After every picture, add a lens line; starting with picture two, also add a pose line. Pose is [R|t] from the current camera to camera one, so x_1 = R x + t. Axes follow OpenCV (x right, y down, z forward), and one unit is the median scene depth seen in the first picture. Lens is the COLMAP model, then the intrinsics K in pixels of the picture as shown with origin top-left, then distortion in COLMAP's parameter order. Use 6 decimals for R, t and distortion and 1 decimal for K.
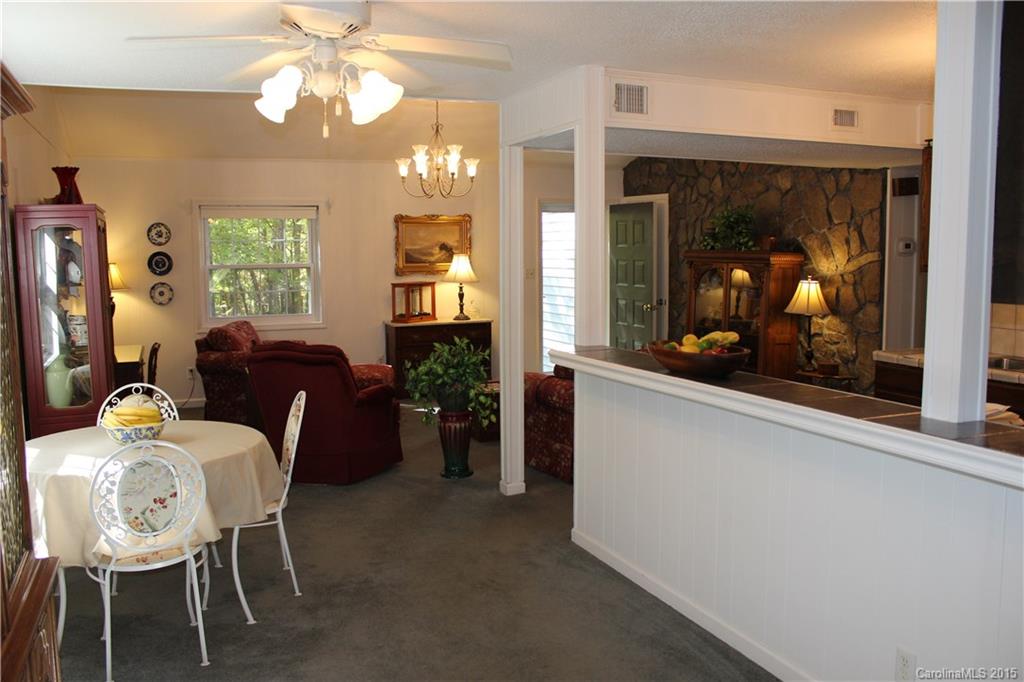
lens RADIAL K [[859.1, 0, 512.0], [0, 859.1, 341.0], [0, 0, 1]] dist [-0.172599, 0.168135]
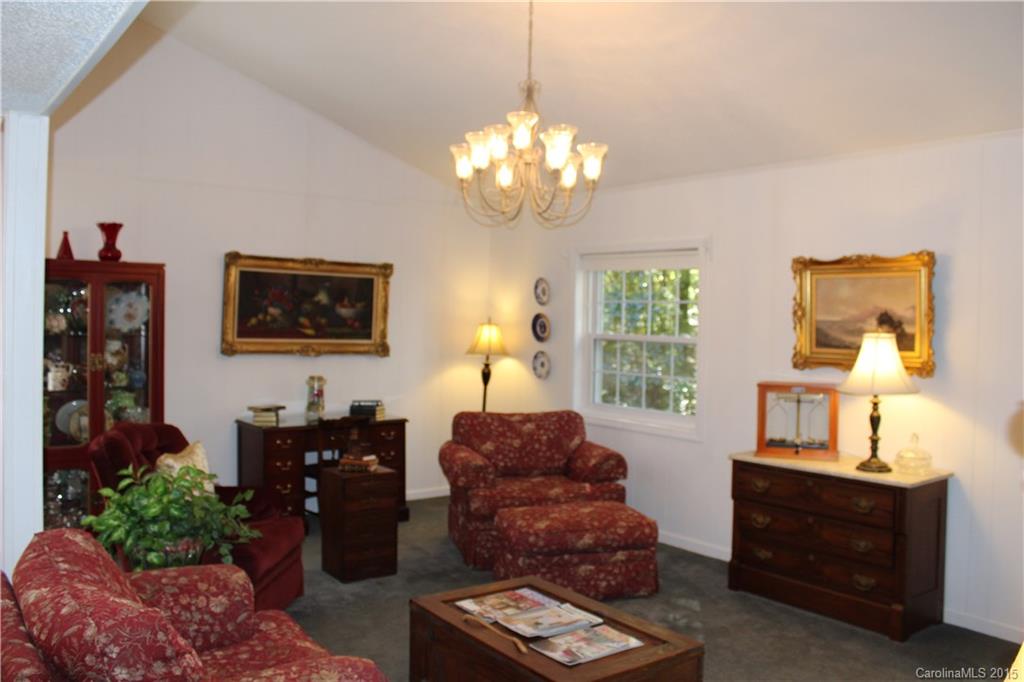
lens RADIAL K [[859.1, 0, 512.0], [0, 859.1, 341.0], [0, 0, 1]] dist [-0.172599, 0.168135]
pose [[0.239814, 0.041997, -0.969910, 0.385903], [-0.128621, 0.991631, 0.011135, -0.085459], [0.962261, 0.122081, 0.243209, 0.772743]]
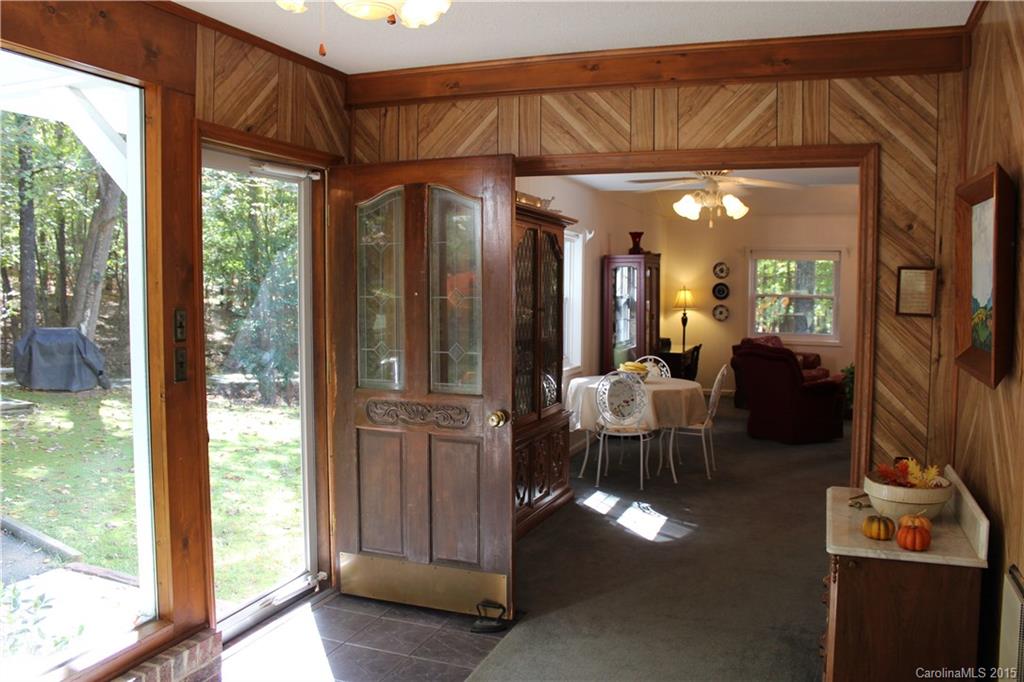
lens RADIAL K [[859.1, 0, 512.0], [0, 859.1, 341.0], [0, 0, 1]] dist [-0.172599, 0.168135]
pose [[0.732043, 0.058029, -0.678782, 0.298560], [-0.084141, 0.996438, -0.005558, 0.028234], [0.676042, 0.061182, 0.734319, -0.283743]]
